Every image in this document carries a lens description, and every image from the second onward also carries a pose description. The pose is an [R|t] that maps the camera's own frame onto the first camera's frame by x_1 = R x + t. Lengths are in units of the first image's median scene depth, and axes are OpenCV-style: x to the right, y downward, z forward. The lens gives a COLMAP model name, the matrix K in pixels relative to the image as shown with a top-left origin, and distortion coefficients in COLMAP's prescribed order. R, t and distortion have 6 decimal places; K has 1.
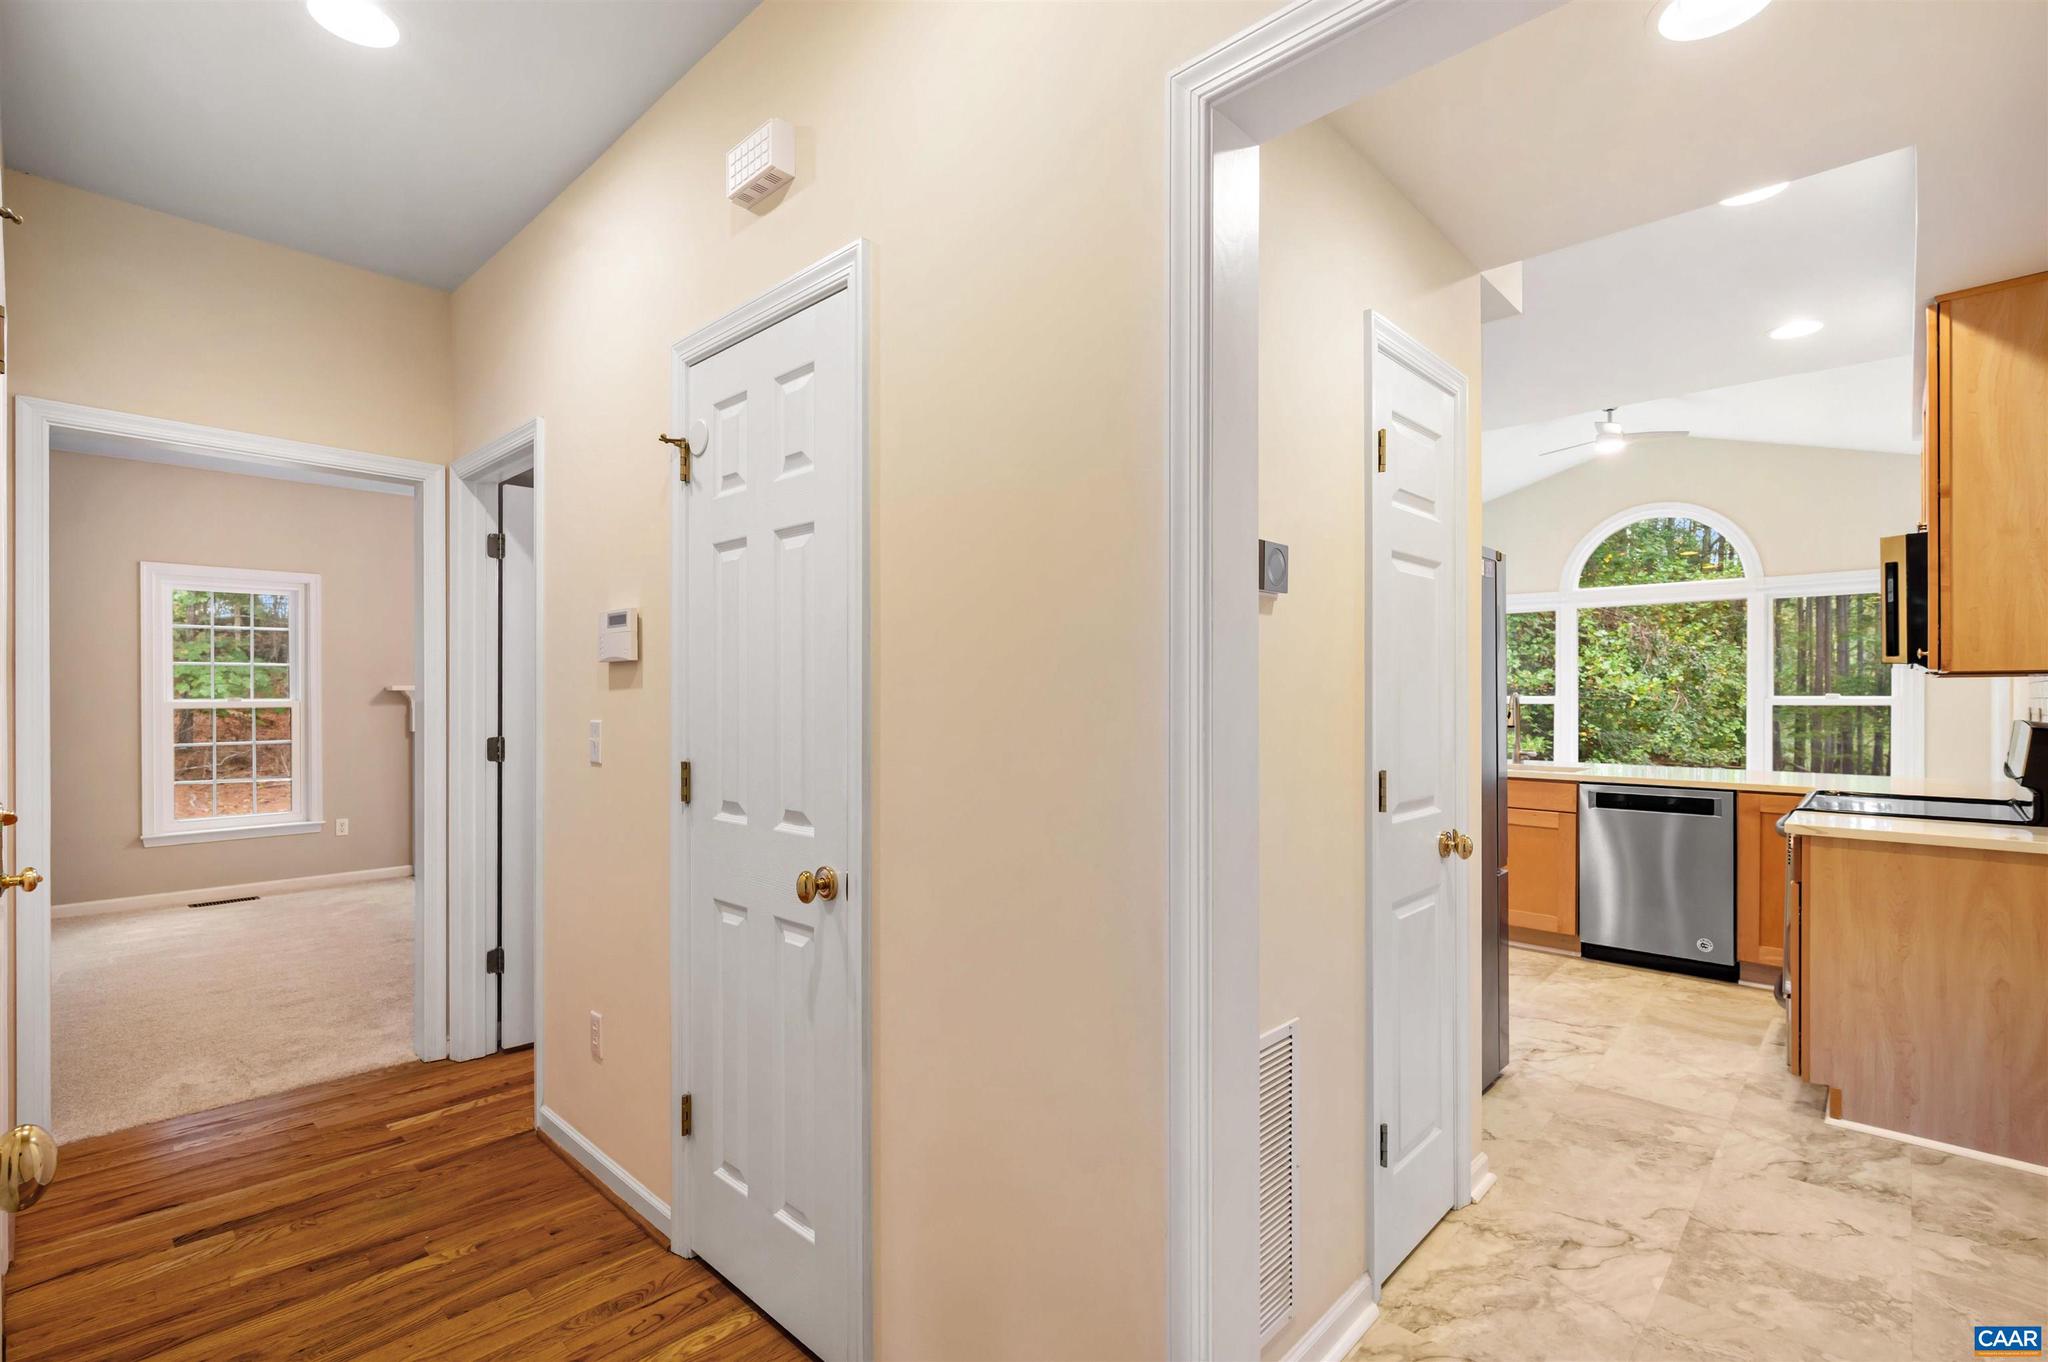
lens RADIAL K [[936.9, 0, 1019.4], [0, 936.9, 697.4], [0, 0, 1]] dist [0.000022, 0.000152]
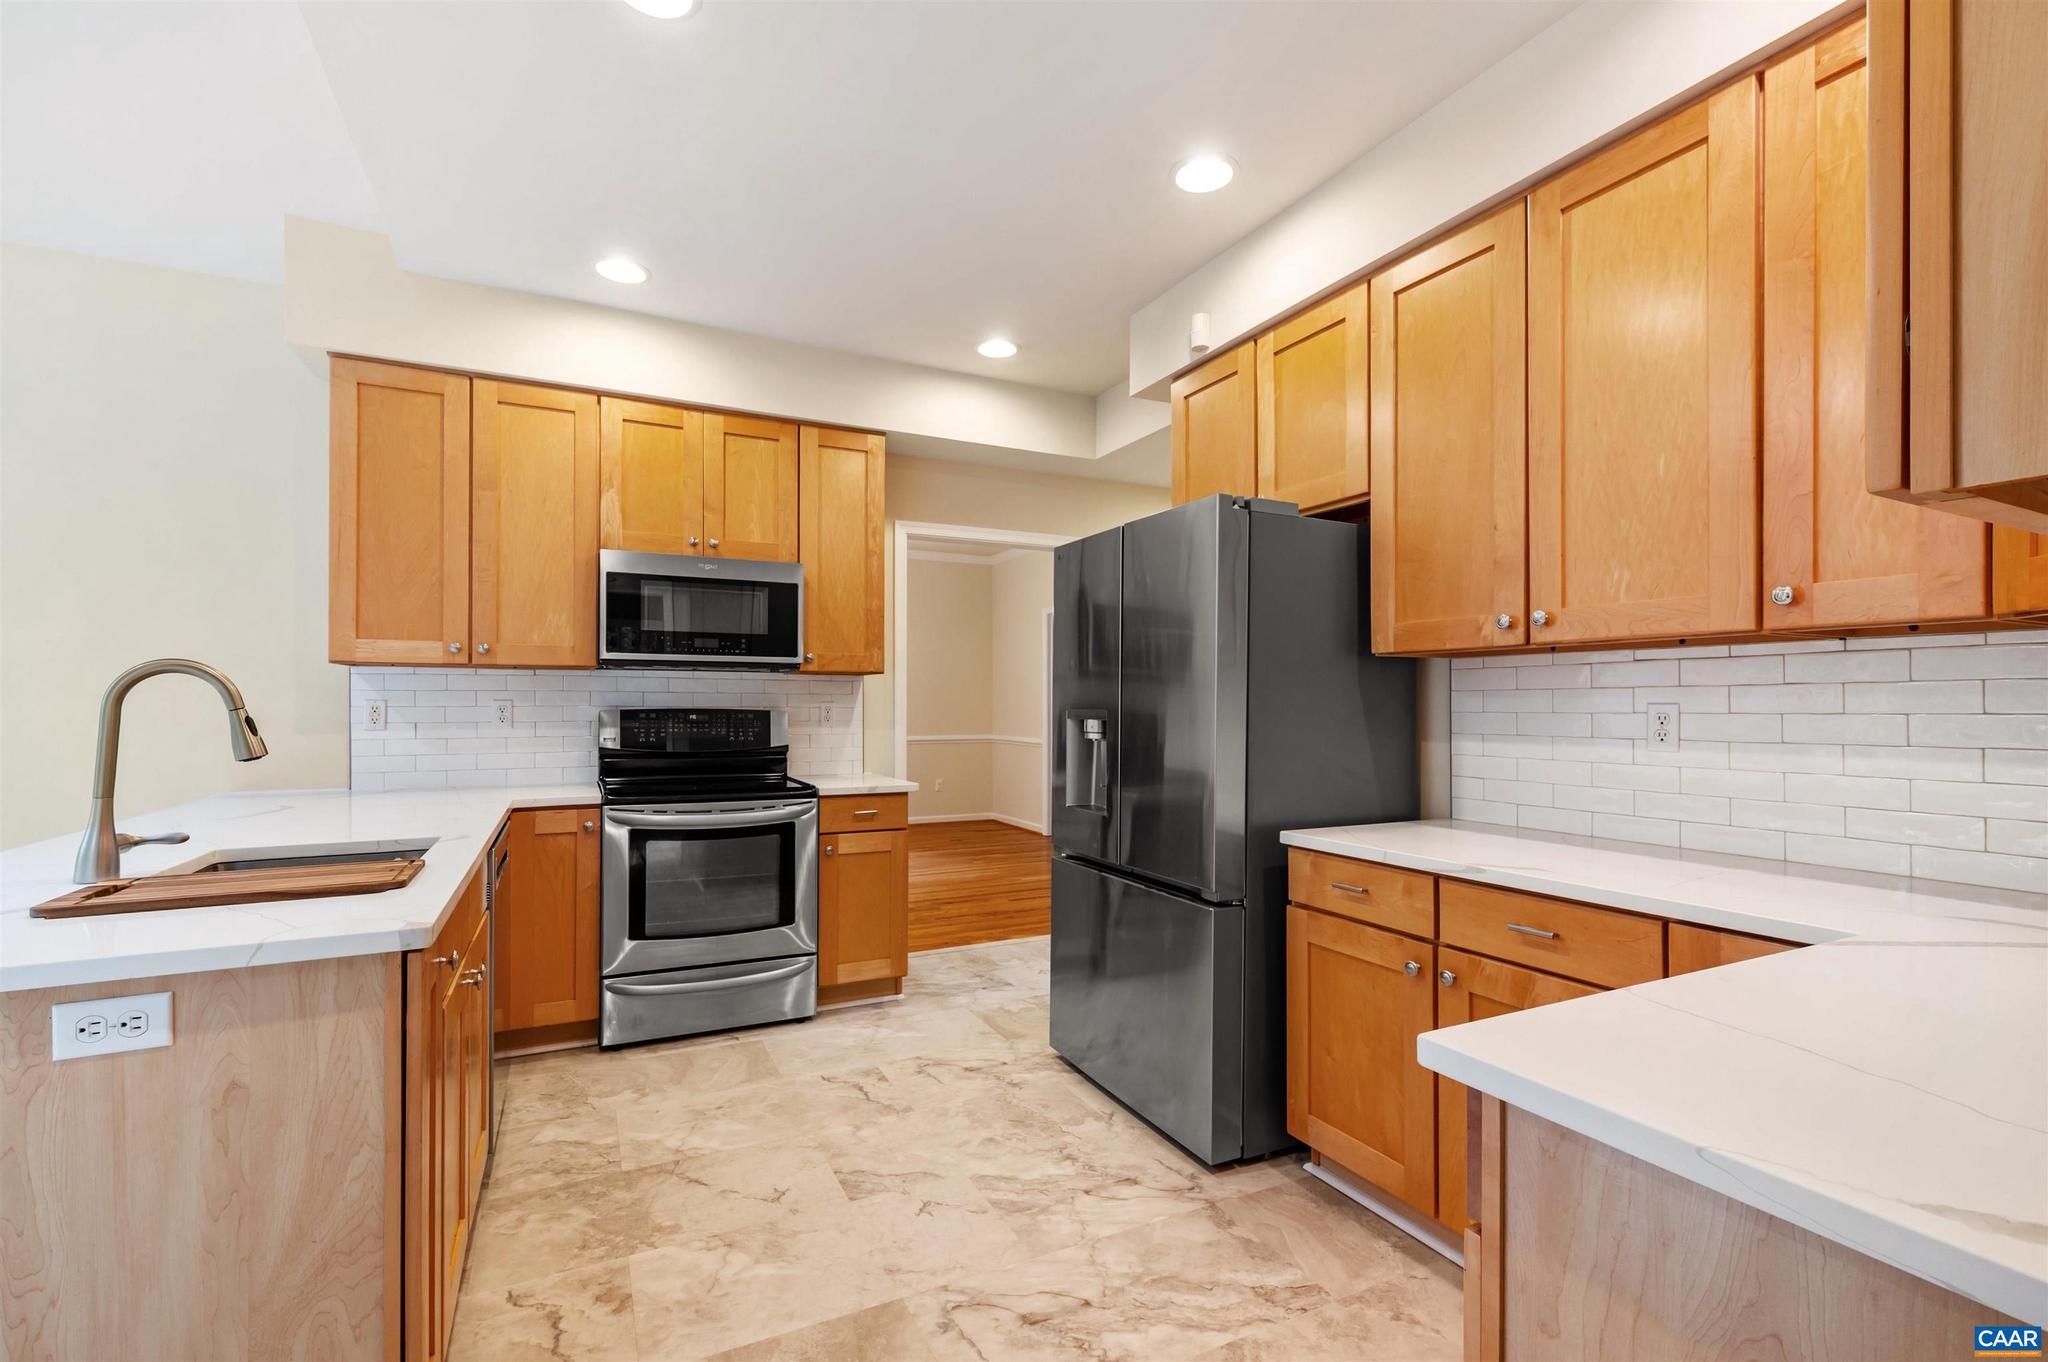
lens RADIAL K [[897.7, 0, 1024.3], [0, 897.7, 702.6], [0, 0, 1]] dist [-0.000982, -0.000428]
pose [[-0.940691, 0.004017, 0.339241, 0.165467], [0.003489, 0.999992, -0.002167, 0.014961], [-0.339247, -0.000855, -0.940697, 1.478402]]
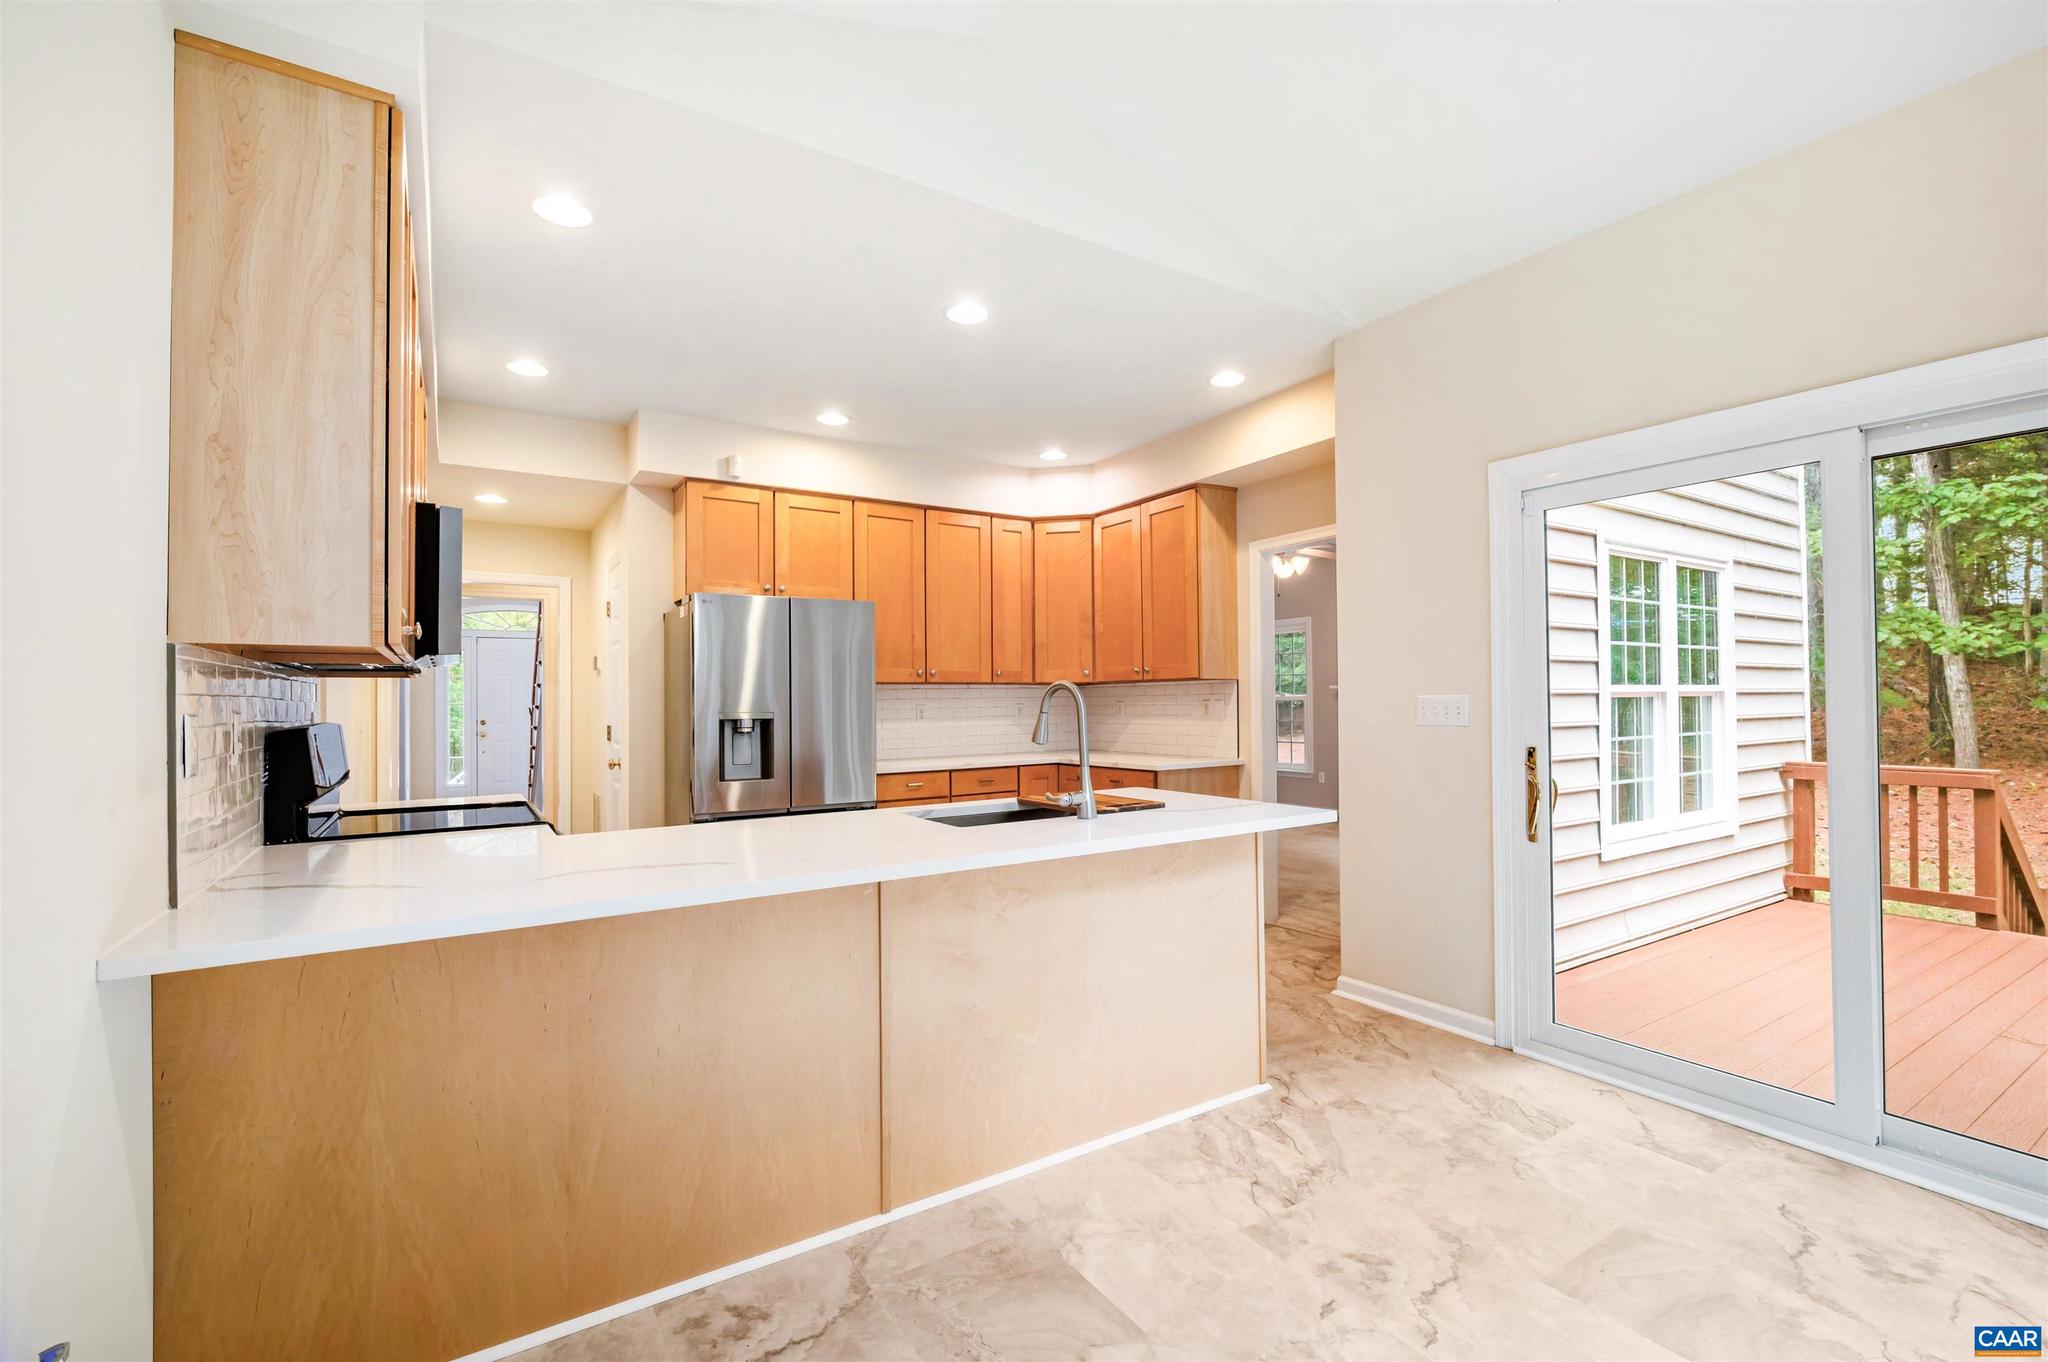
lens RADIAL K [[893.9, 0, 1024.6], [0, 893.9, 685.6], [0, 0, 1]] dist [-0.000750, -0.000170]
pose [[-0.240694, -0.009910, -0.970550, 1.274815], [0.010458, 0.999863, -0.012802, 0.005087], [0.970545, -0.013232, -0.240557, 1.361310]]
